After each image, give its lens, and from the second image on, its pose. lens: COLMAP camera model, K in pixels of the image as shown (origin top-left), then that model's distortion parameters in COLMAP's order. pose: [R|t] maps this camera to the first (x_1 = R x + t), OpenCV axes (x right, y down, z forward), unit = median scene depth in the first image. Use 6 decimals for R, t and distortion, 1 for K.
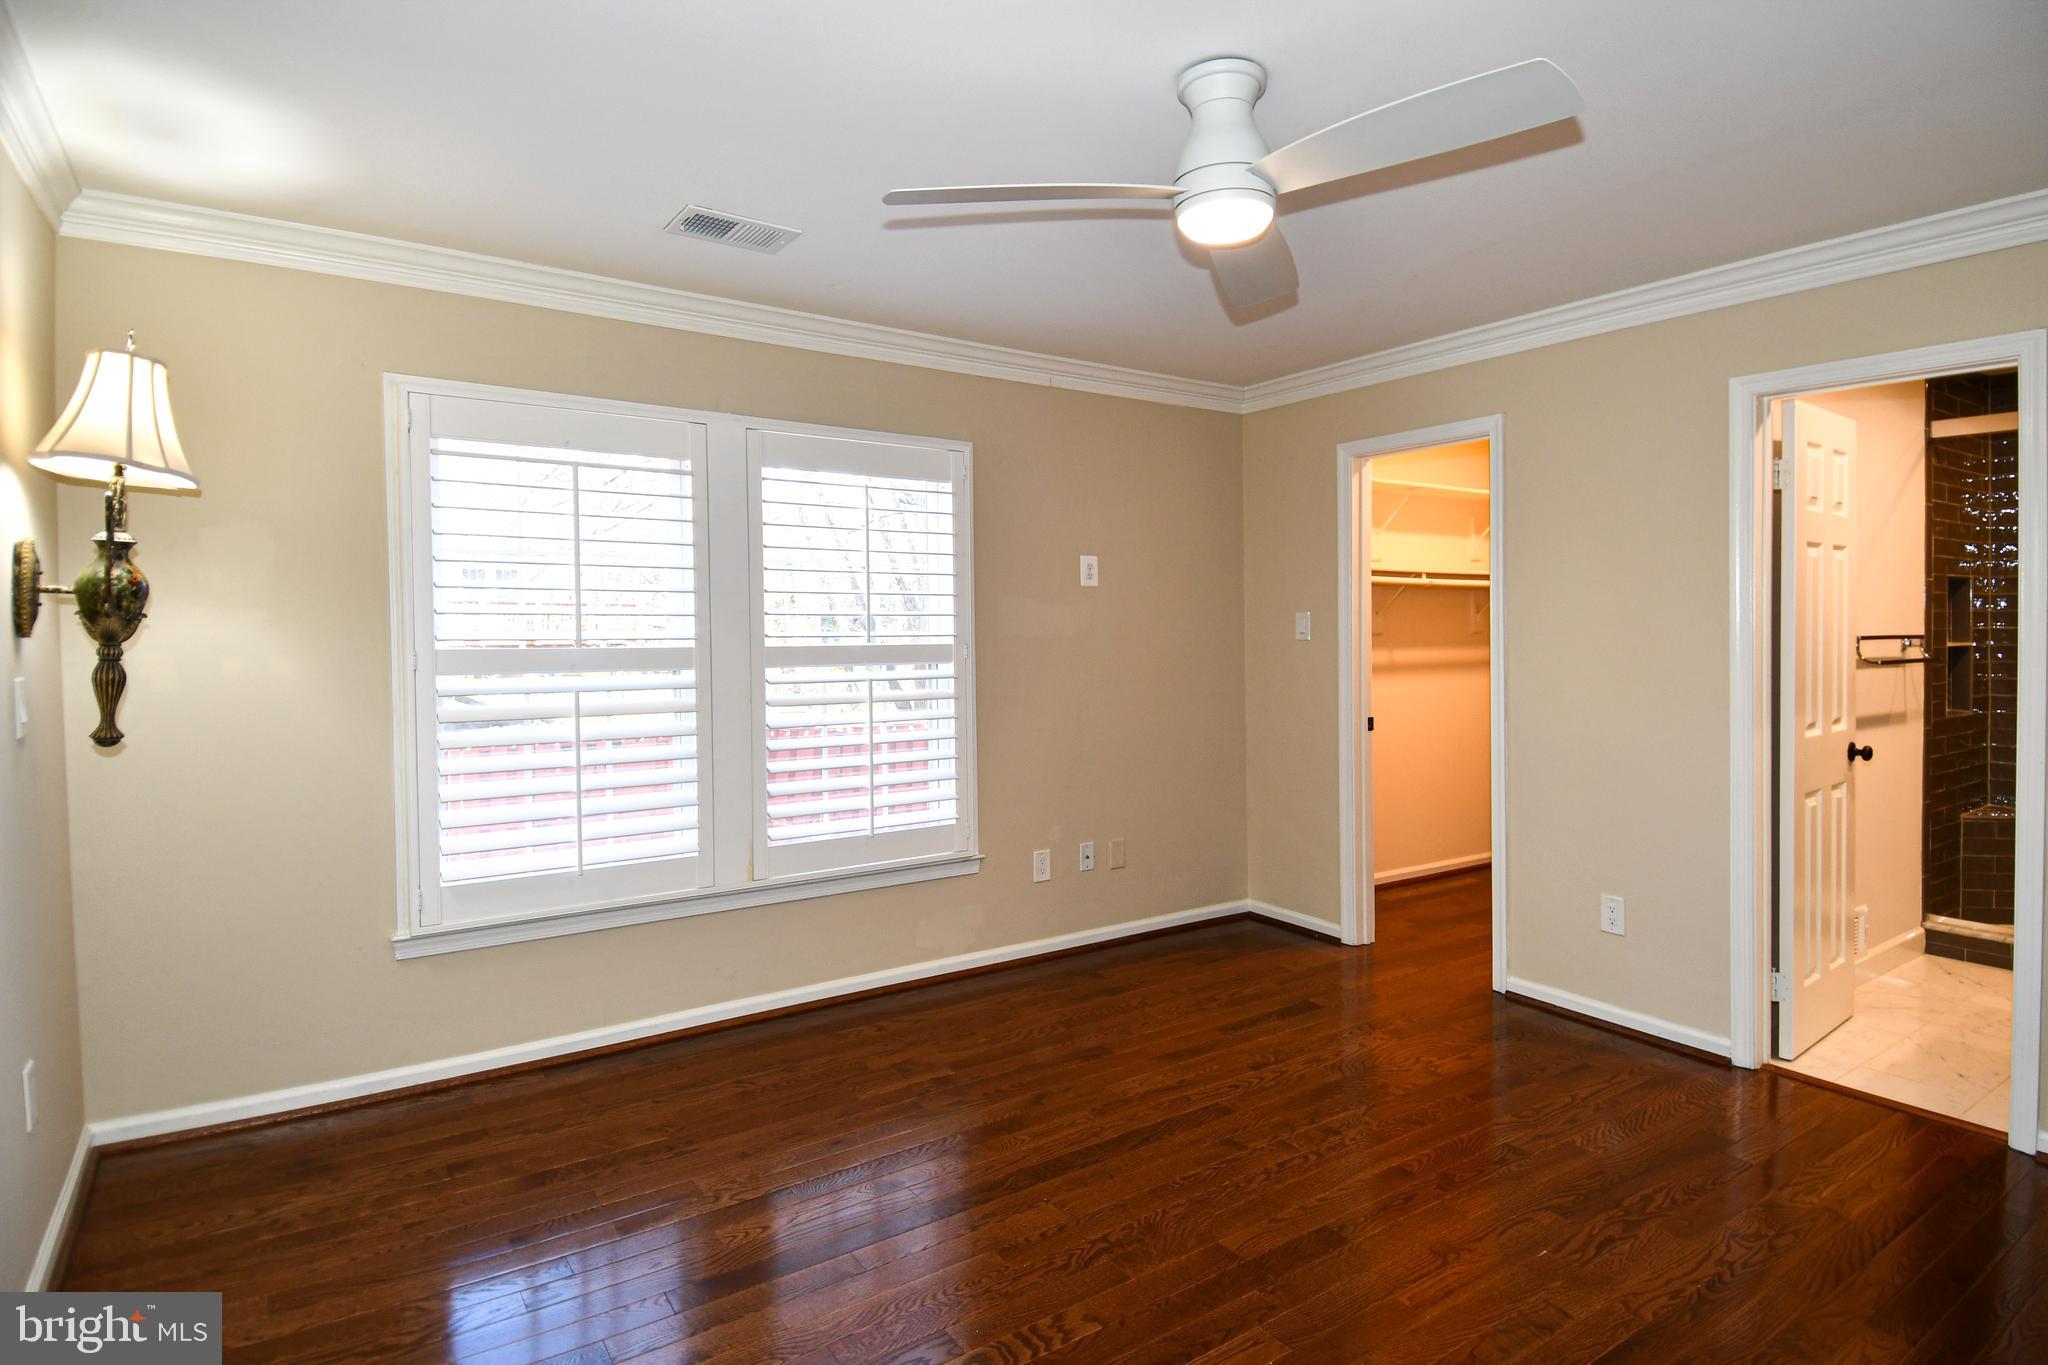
lens RADIAL K [[1044.0, 0, 1013.3], [0, 1044.0, 643.5], [0, 0, 1]] dist [0.041976, -0.026196]
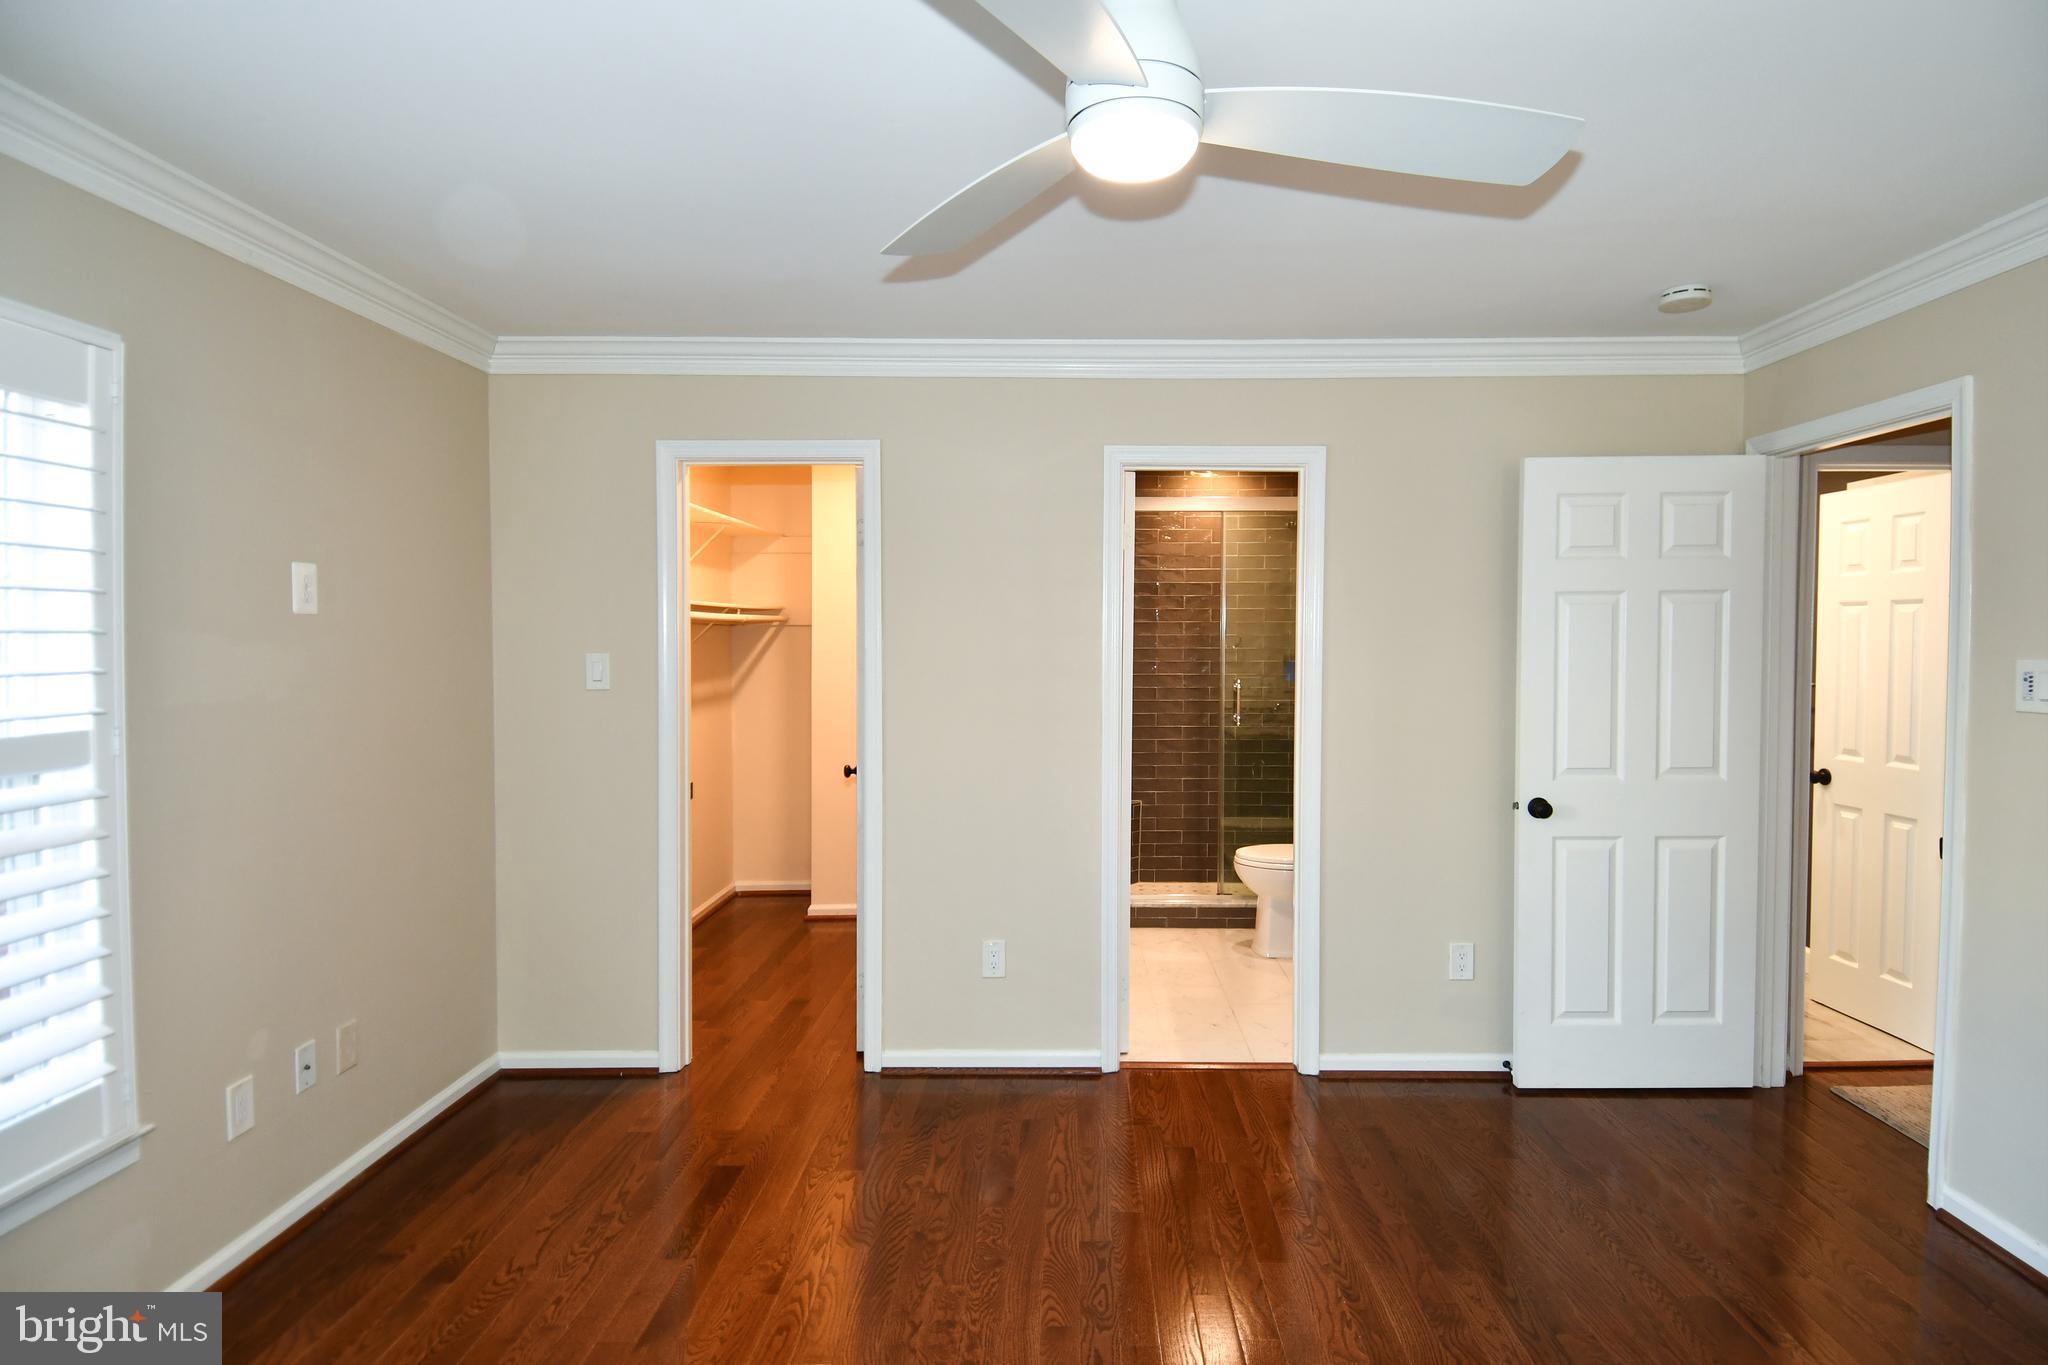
lens RADIAL K [[1109.4, 0, 1039.1], [0, 1109.4, 656.3], [0, 0, 1]] dist [0.046644, -0.048859]
pose [[0.564233, -0.010976, 0.825543, -0.244428], [0.015265, 0.999879, 0.002861, -0.029039], [-0.825475, 0.010987, 0.564332, 0.322813]]
